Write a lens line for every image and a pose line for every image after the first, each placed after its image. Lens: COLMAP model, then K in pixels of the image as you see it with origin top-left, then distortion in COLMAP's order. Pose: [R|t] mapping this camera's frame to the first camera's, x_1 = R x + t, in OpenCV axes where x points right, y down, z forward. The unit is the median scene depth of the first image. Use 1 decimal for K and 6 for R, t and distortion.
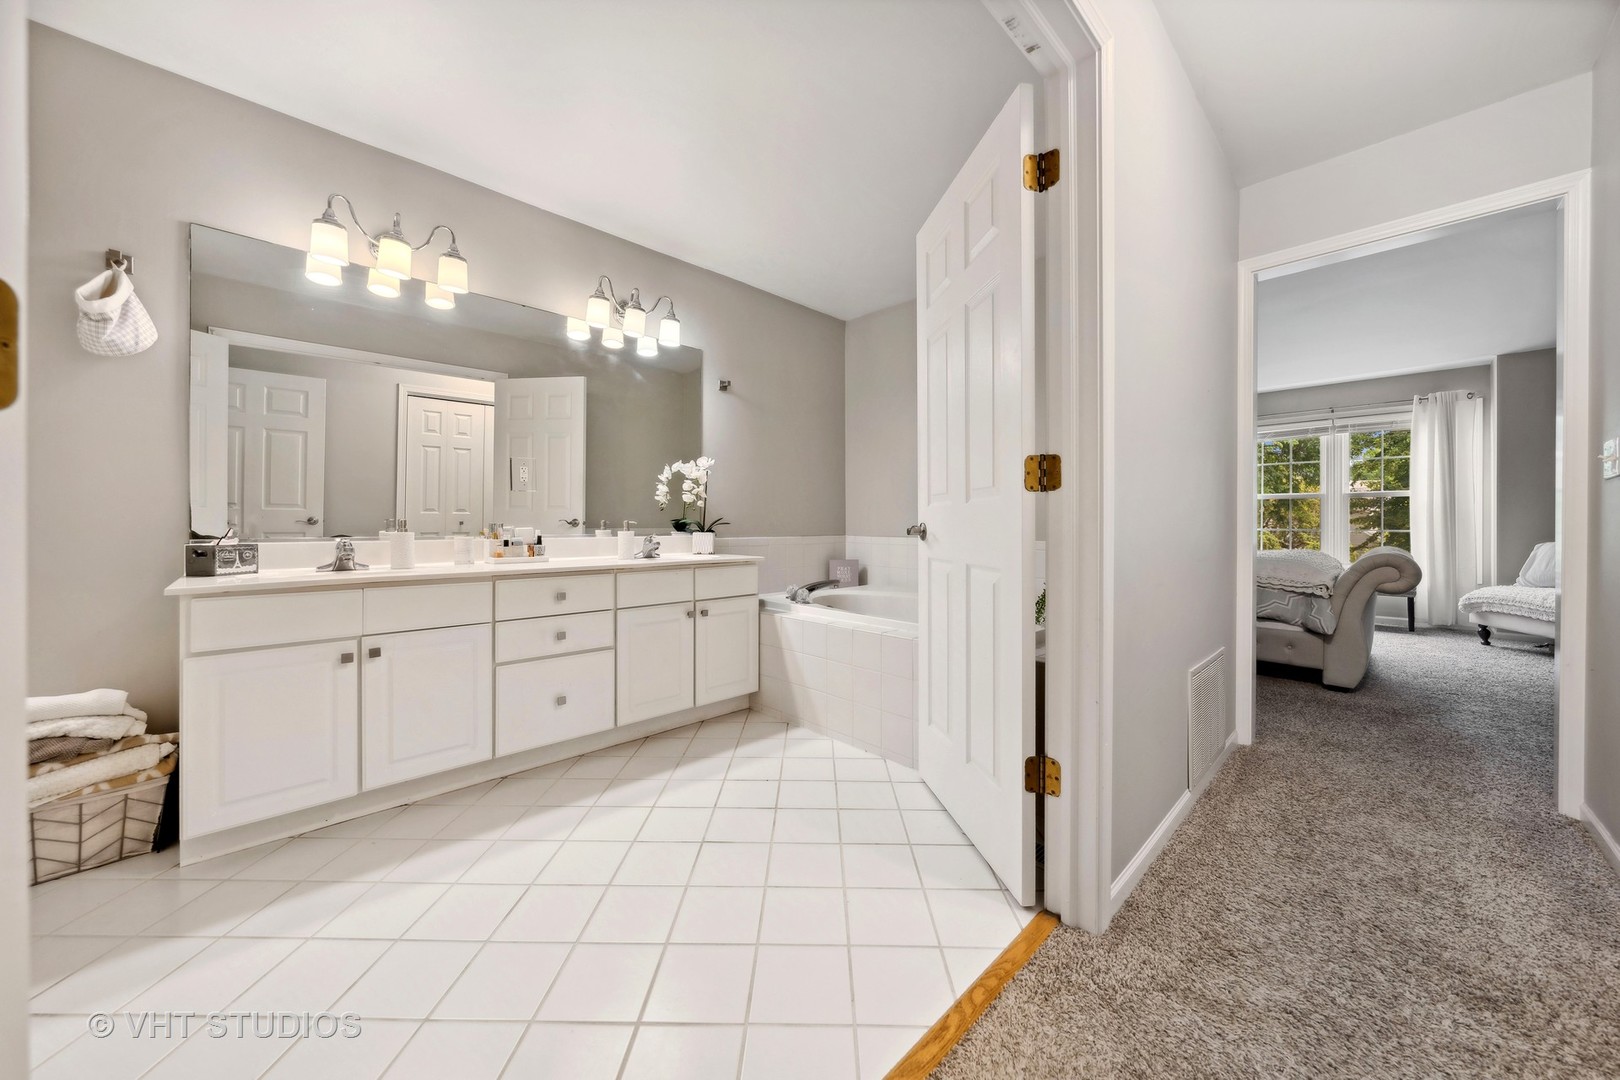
lens RADIAL K [[572.0, 0, 804.4], [0, 572.0, 518.7], [0, 0, 1]] dist [0.000165, 0.000212]
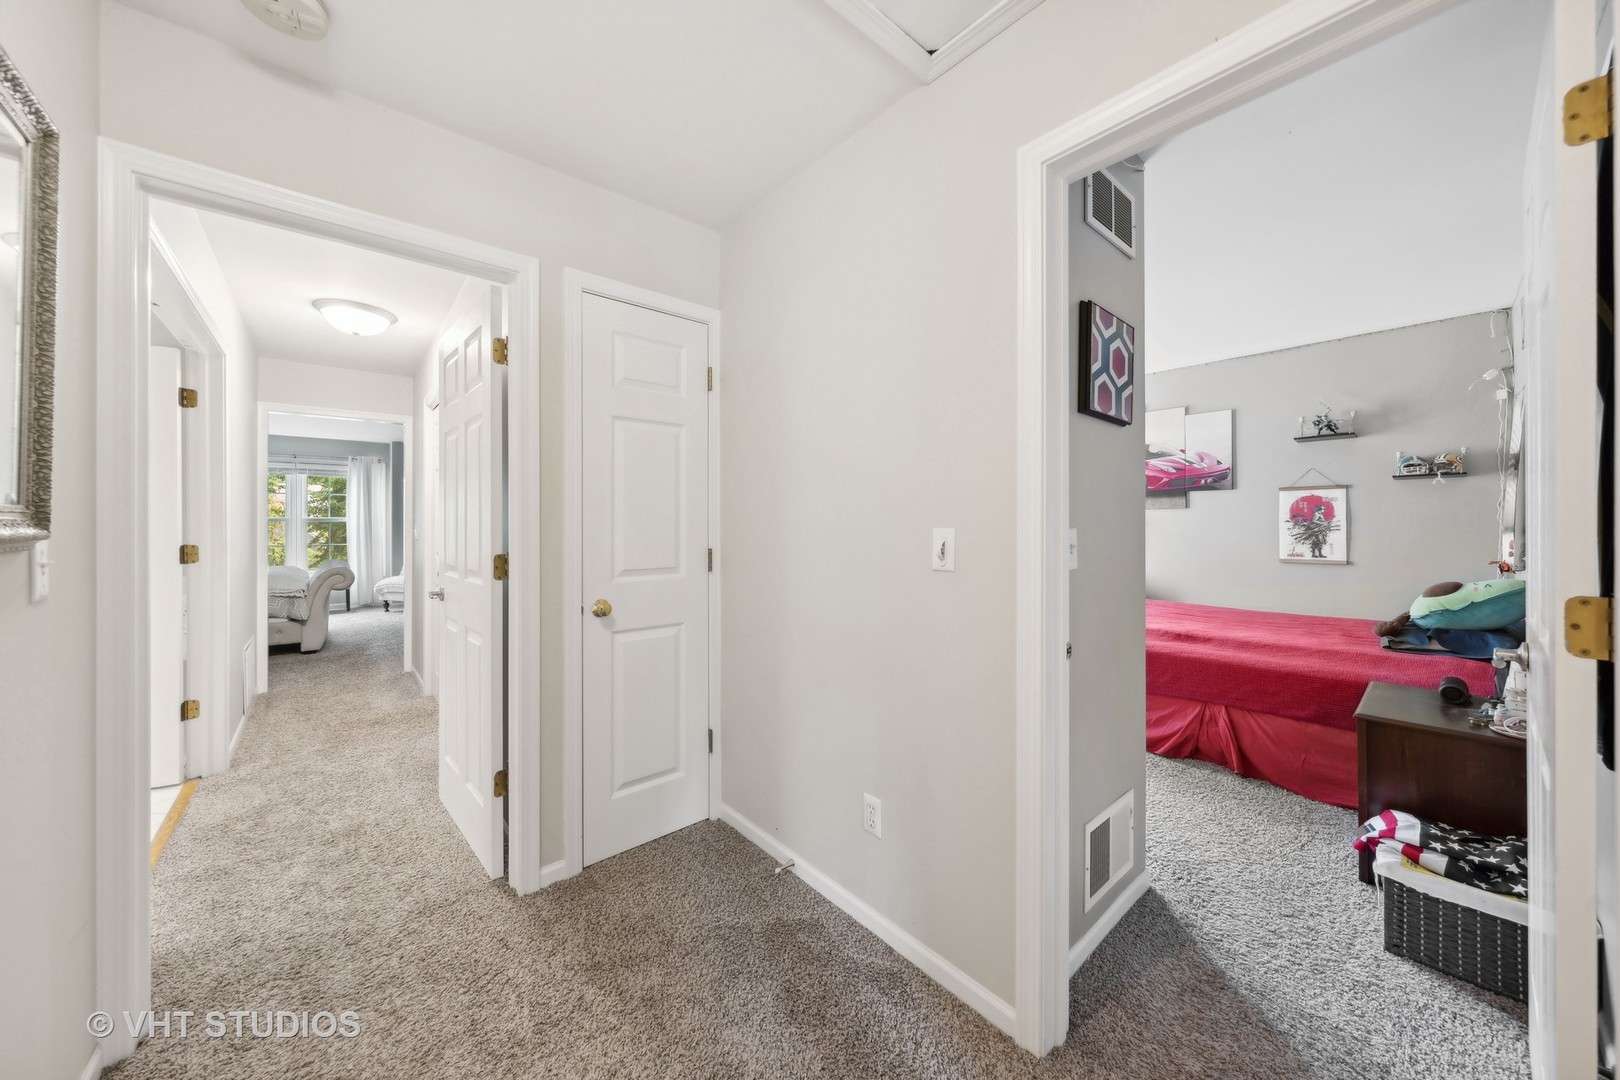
lens RADIAL K [[559.6, 0, 807.5], [0, 559.6, 524.1], [0, 0, 1]] dist [-0.000290, 0.000004]
pose [[0.063413, -0.008840, 0.997948, -0.710051], [-0.003692, 0.999952, 0.009092, -0.109755], [-0.997981, -0.004261, 0.063378, -0.645088]]
